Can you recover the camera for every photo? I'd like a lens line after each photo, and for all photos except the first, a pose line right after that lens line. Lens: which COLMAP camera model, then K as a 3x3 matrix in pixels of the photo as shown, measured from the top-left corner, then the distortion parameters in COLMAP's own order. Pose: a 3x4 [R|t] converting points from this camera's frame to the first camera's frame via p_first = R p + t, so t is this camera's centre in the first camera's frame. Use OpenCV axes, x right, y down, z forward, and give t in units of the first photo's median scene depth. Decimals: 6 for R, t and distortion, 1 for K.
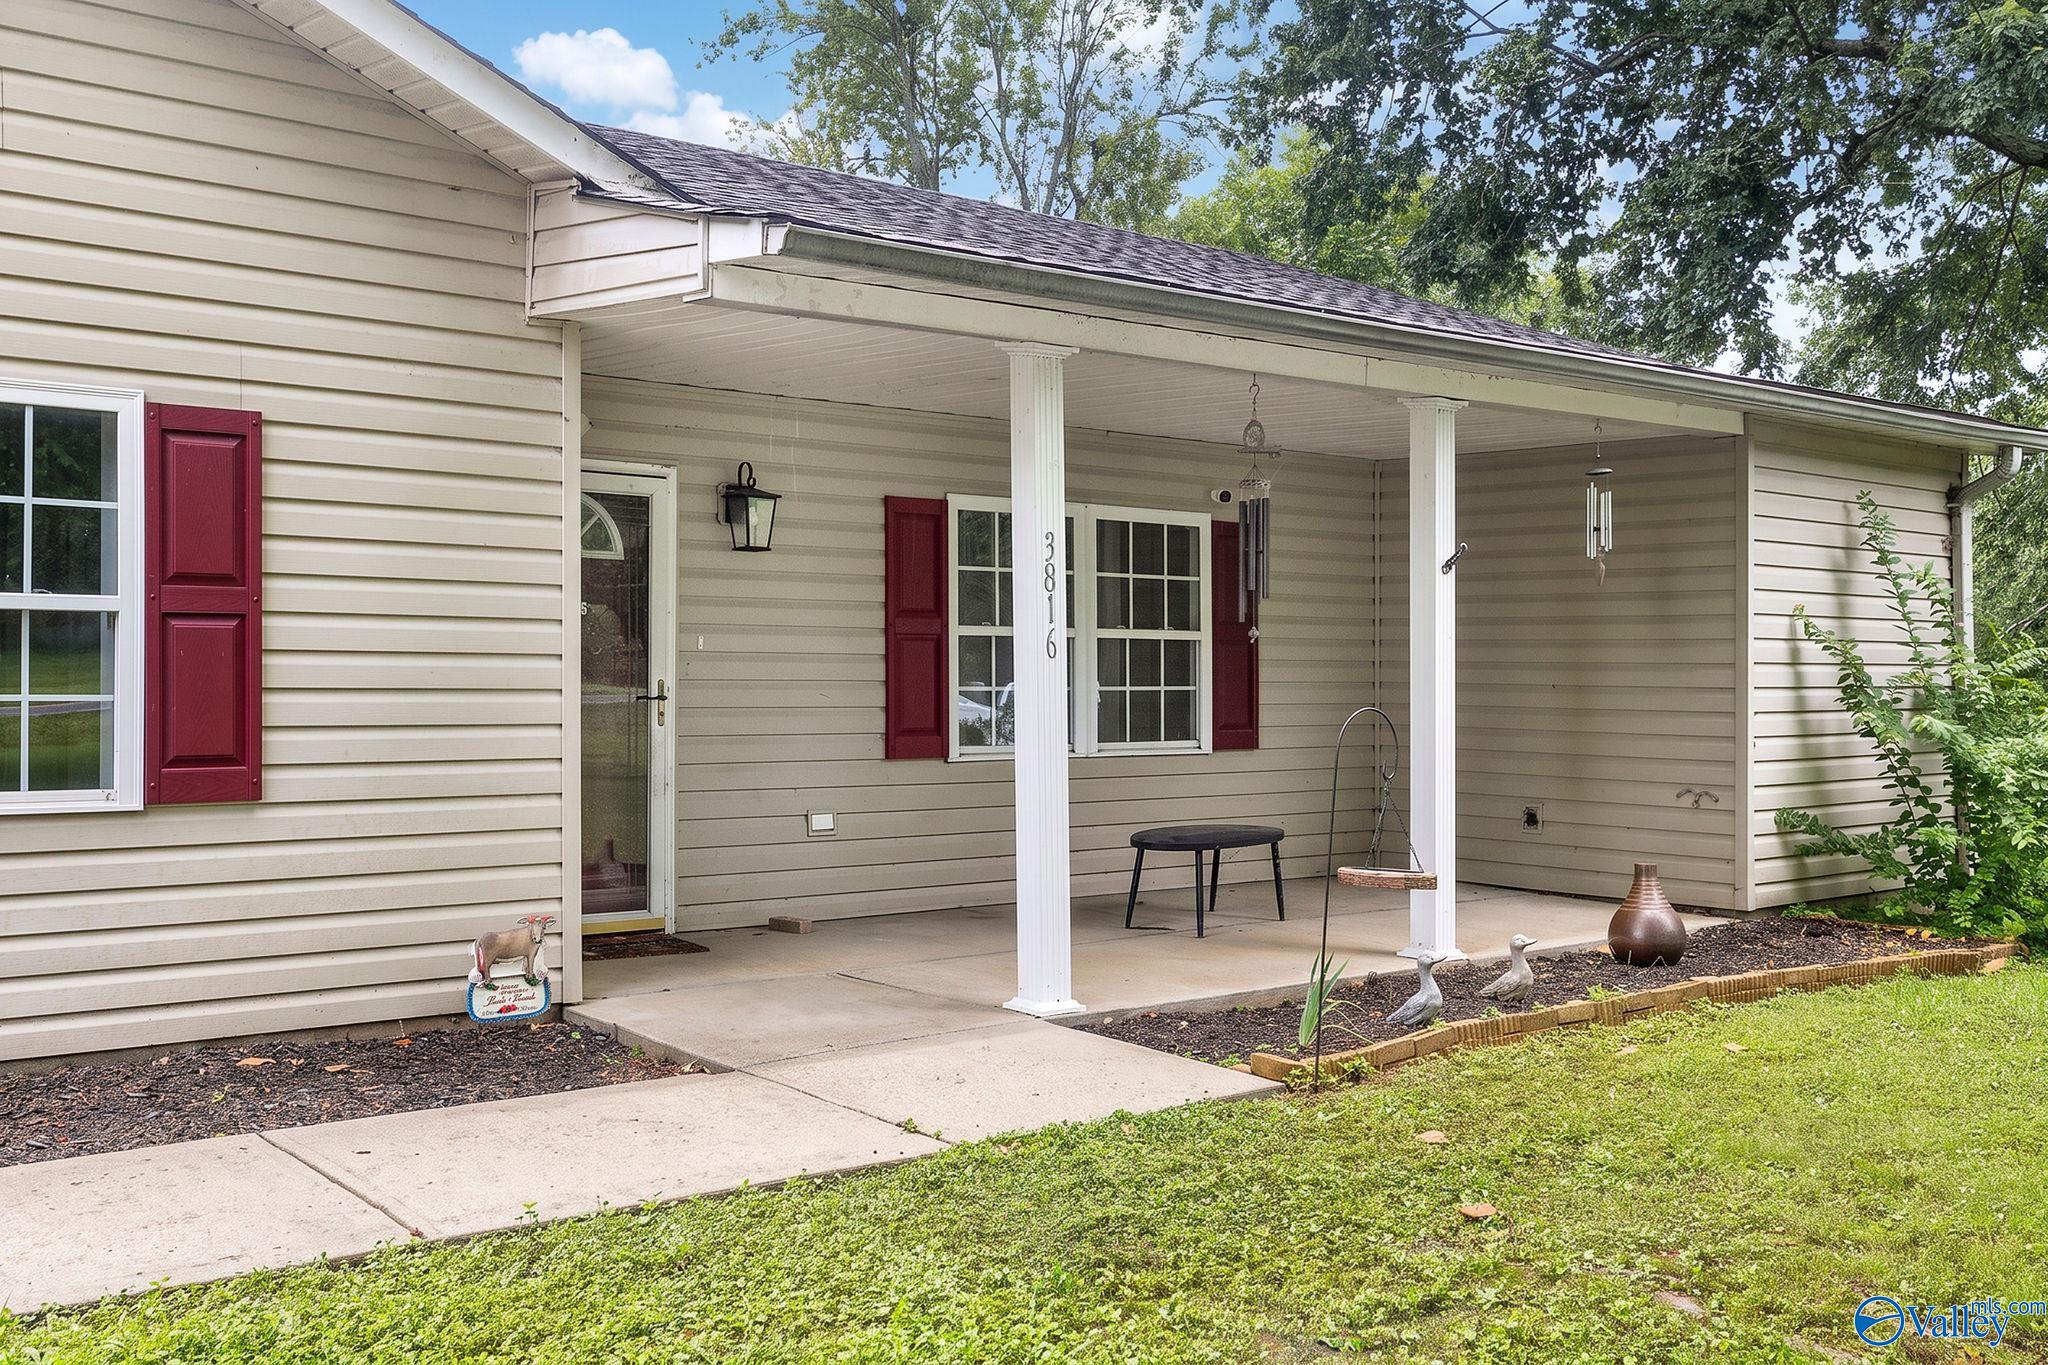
lens RADIAL K [[2006.4, 0, 1030.6], [0, 2006.4, 657.7], [0, 0, 1]] dist [-0.001513, -0.007113]
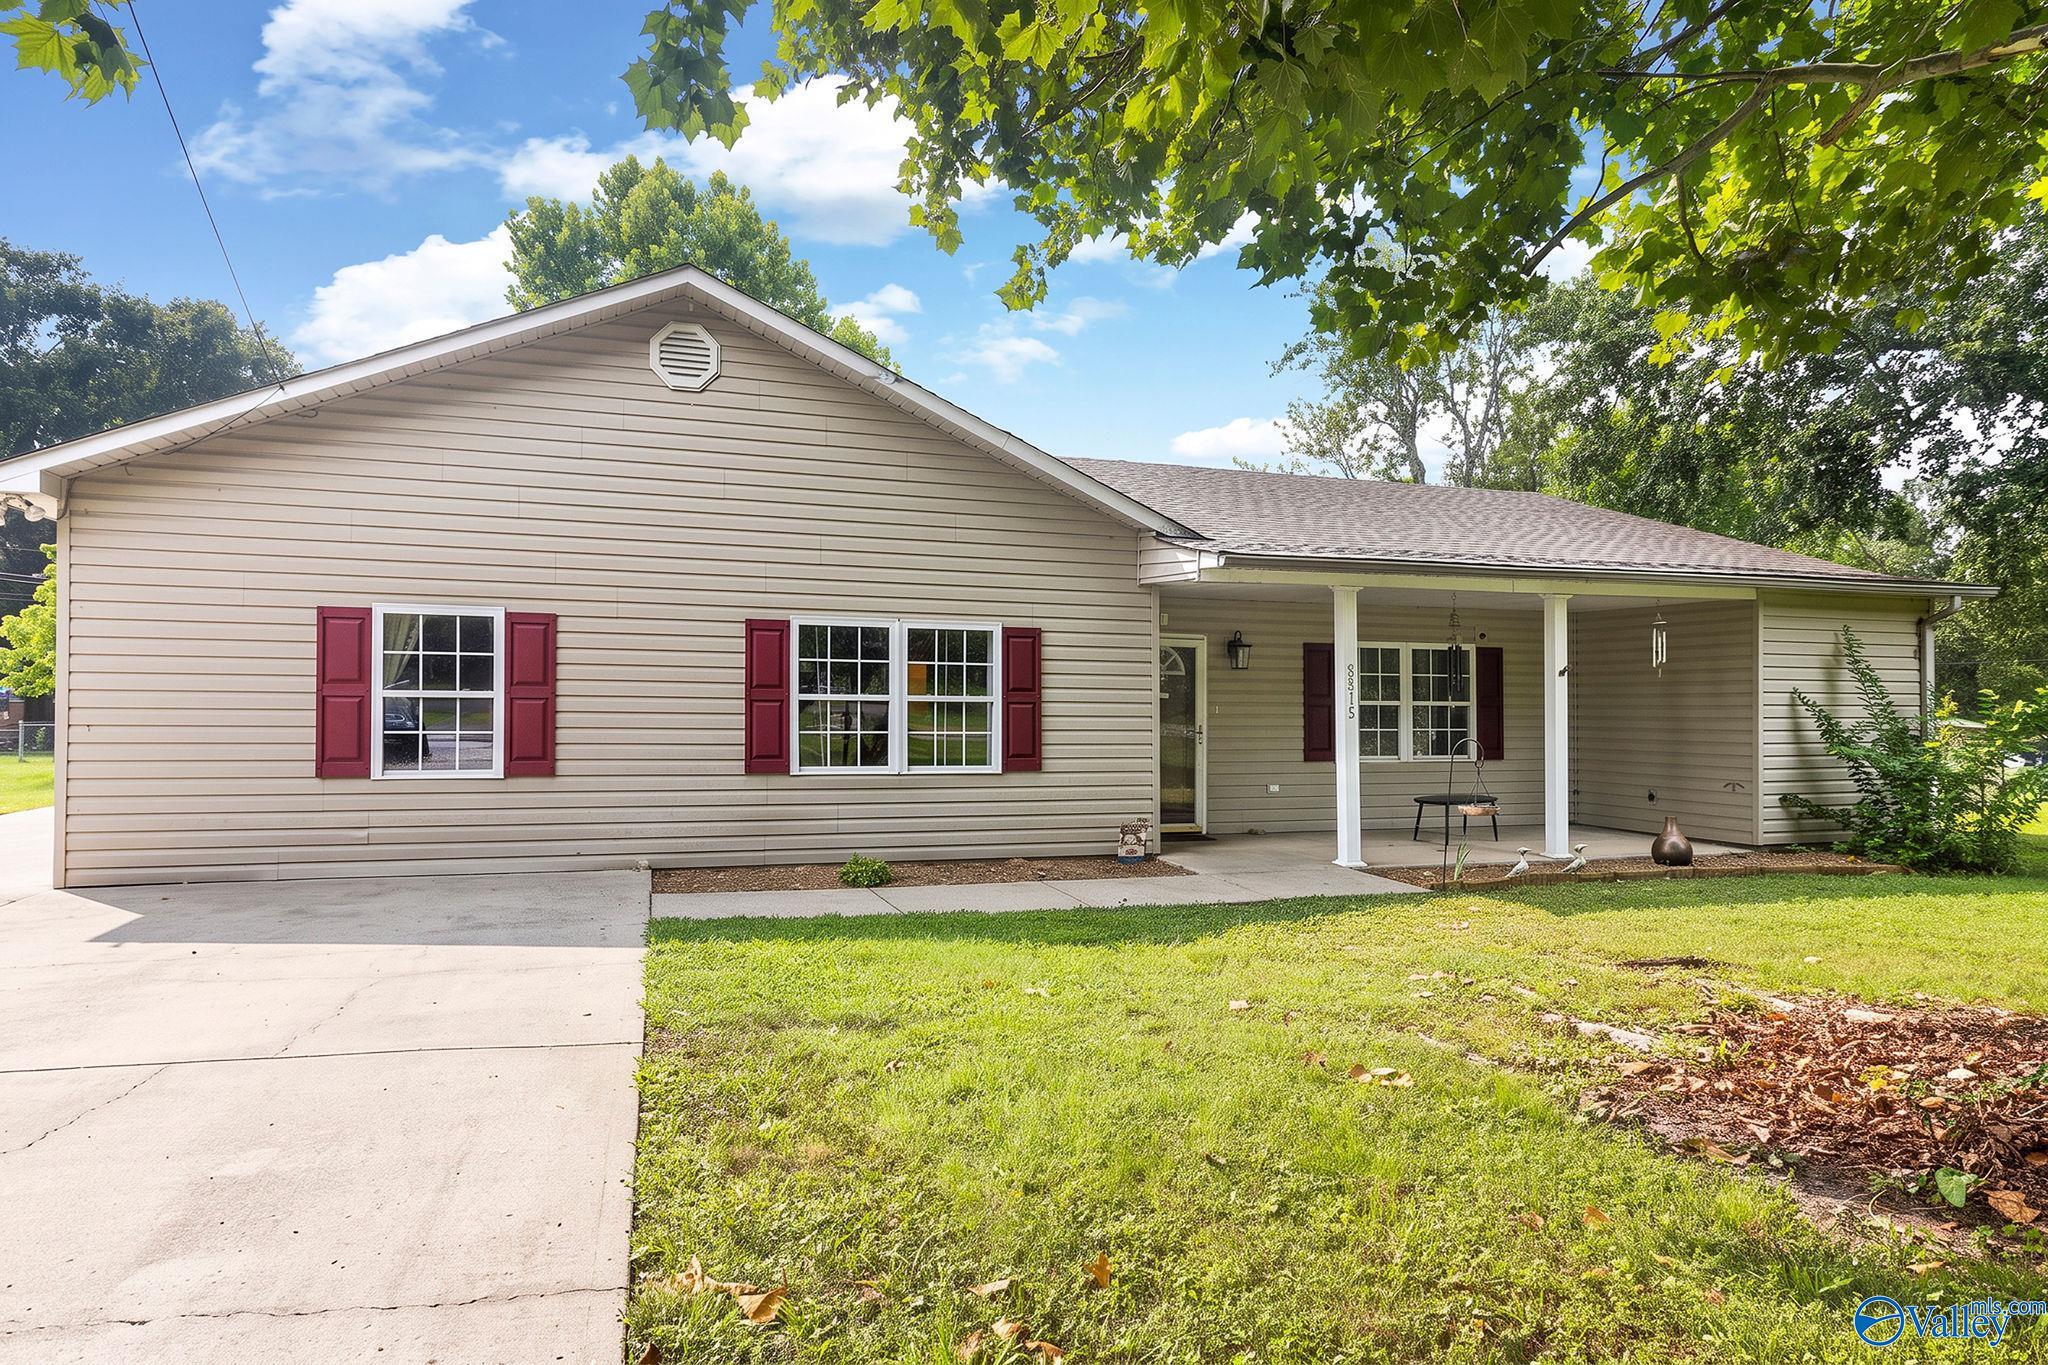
lens RADIAL K [[1257.8, 0, 1024.0], [0, 1257.8, 682.5], [0, 0, 1]] dist [-0.004756, -0.000087]
pose [[0.928532, -0.010606, -0.371102, 0.158710], [0.003620, 0.999803, -0.019518, -0.010805], [0.371236, 0.016780, 0.928387, -0.412857]]
